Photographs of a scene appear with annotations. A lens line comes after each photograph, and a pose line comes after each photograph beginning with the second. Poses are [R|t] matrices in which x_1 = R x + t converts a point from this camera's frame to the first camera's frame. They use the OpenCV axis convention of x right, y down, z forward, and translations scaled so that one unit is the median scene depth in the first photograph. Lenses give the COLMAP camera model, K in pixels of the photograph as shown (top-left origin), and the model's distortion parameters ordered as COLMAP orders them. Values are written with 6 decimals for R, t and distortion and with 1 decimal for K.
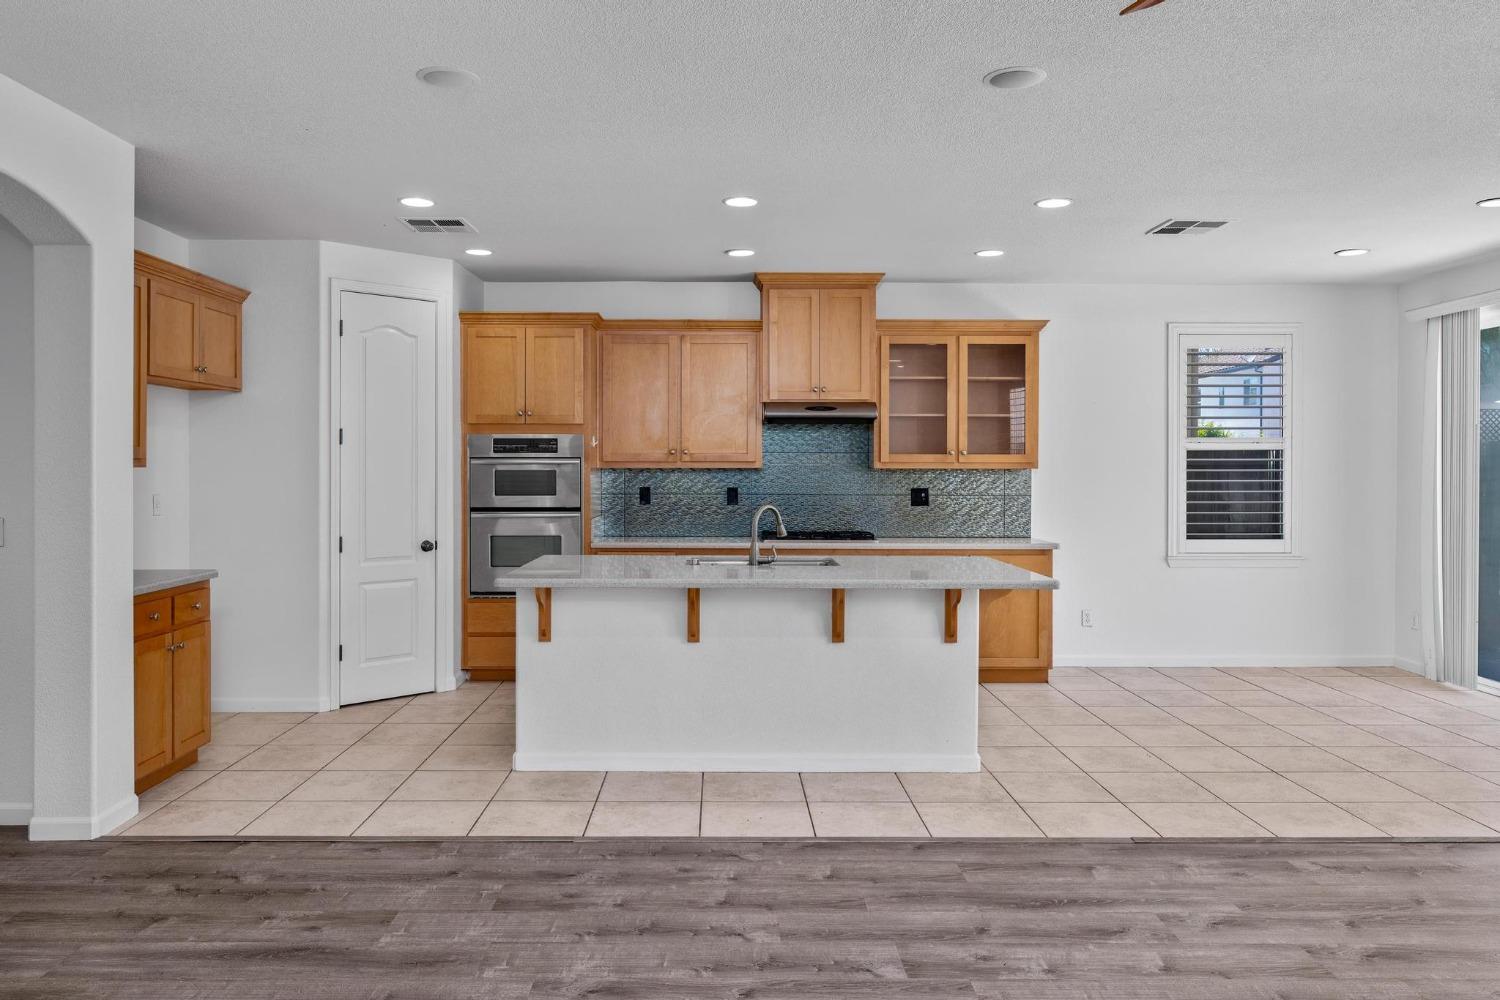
lens RADIAL K [[971.1, 0, 765.1], [0, 971.1, 484.0], [0, 0, 1]] dist [-0.005916, 0.004180]
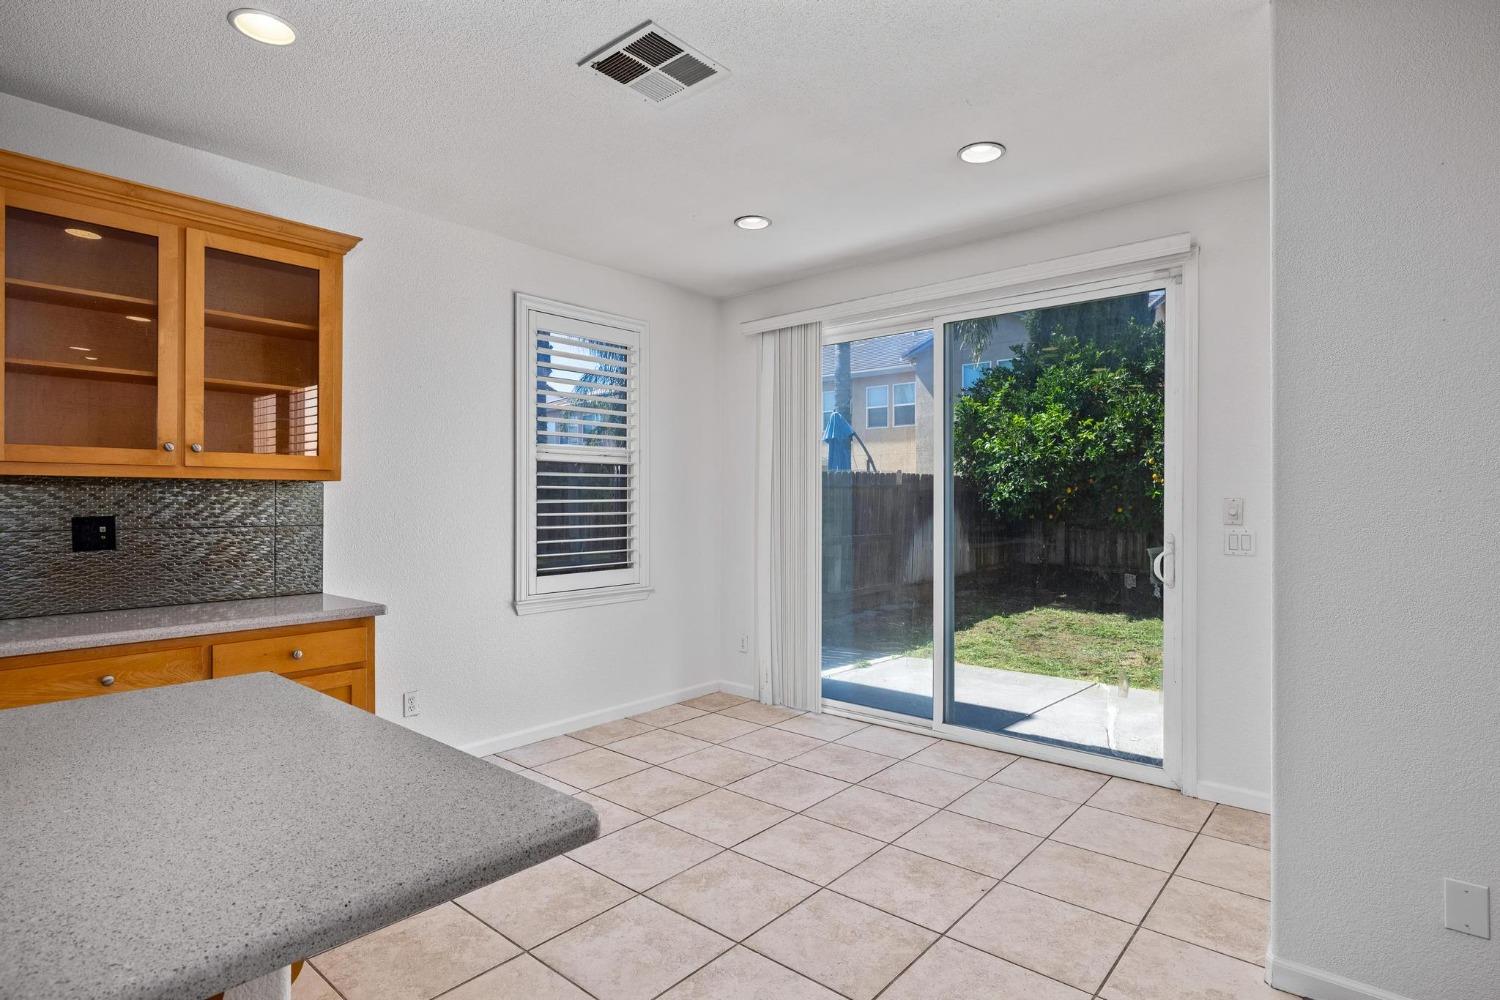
lens RADIAL K [[802.6, 0, 750.4], [0, 802.6, 491.1], [0, 0, 1]] dist [-0.004803, -0.000752]
pose [[0.684442, 0.004753, 0.729051, 0.087835], [0.012391, 0.999758, -0.018151, 0.002867], [-0.728962, 0.021457, 0.684218, 0.453064]]
